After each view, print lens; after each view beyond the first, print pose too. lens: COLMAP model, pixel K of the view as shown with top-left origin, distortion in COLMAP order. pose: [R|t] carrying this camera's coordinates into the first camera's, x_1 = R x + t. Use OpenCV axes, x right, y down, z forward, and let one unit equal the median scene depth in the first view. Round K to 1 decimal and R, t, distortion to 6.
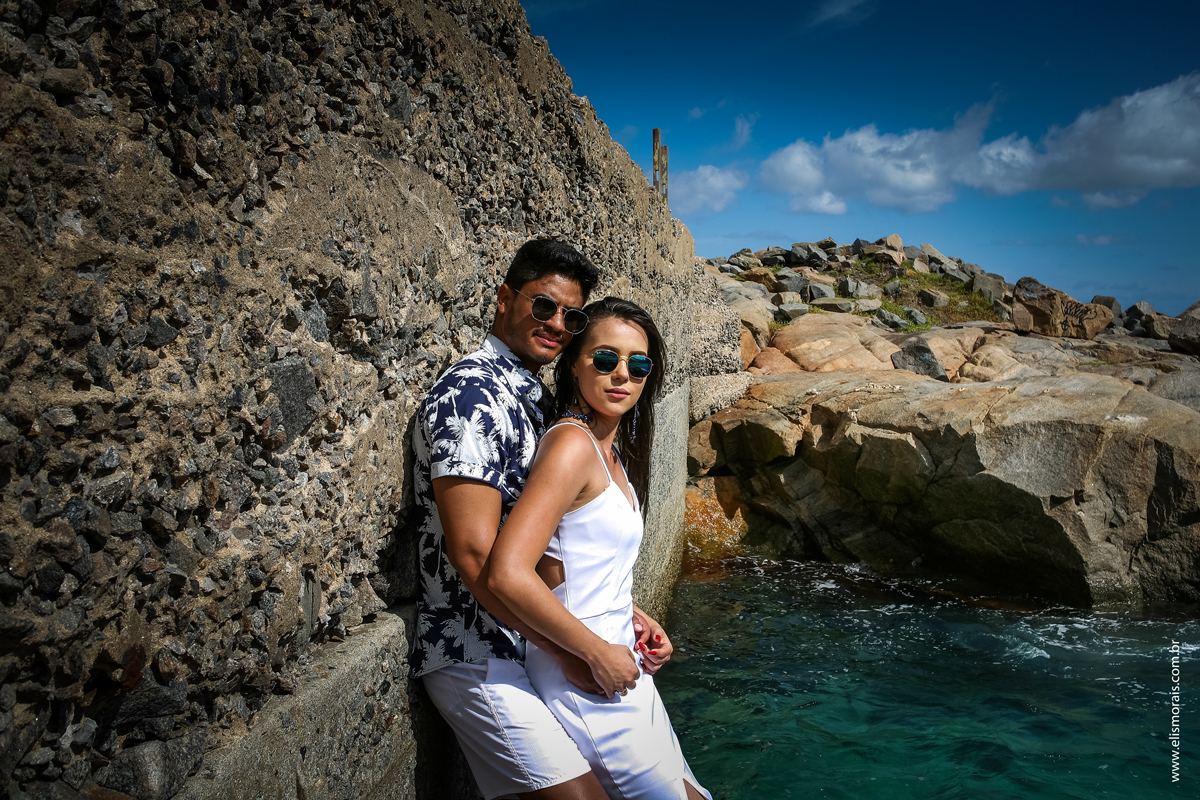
lens RADIAL K [[1173.7, 0, 600.0], [0, 1173.7, 400.0], [0, 0, 1]] dist [-0.134706, 0.068069]
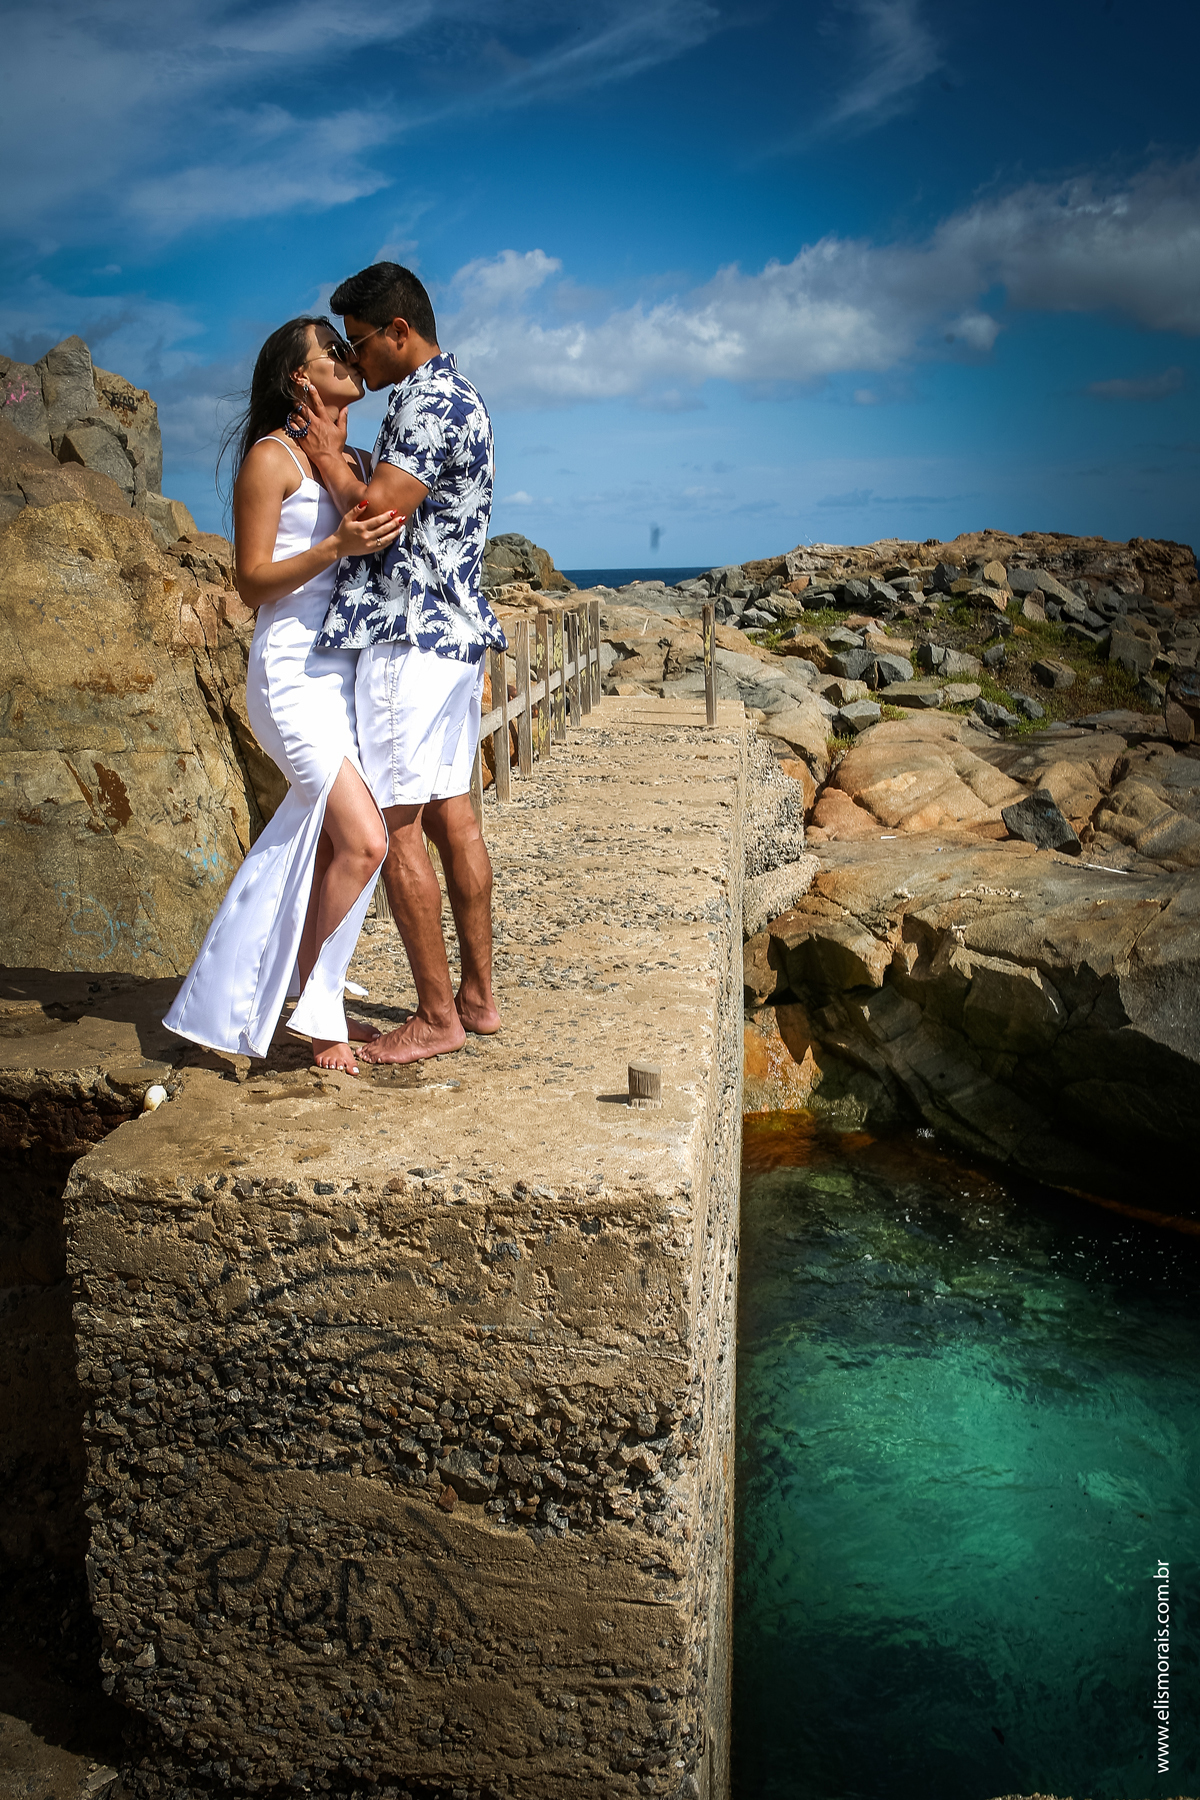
lens RADIAL K [[1860.8, 0, 600.0], [0, 1860.8, 900.0], [0, 0, 1]] dist [-0.117550, 0.048471]
pose [[0.998322, -0.038050, 0.043660, -0.065407], [0.032630, 0.992388, 0.118748, -0.150163], [-0.047846, -0.117124, 0.991964, -0.178619]]
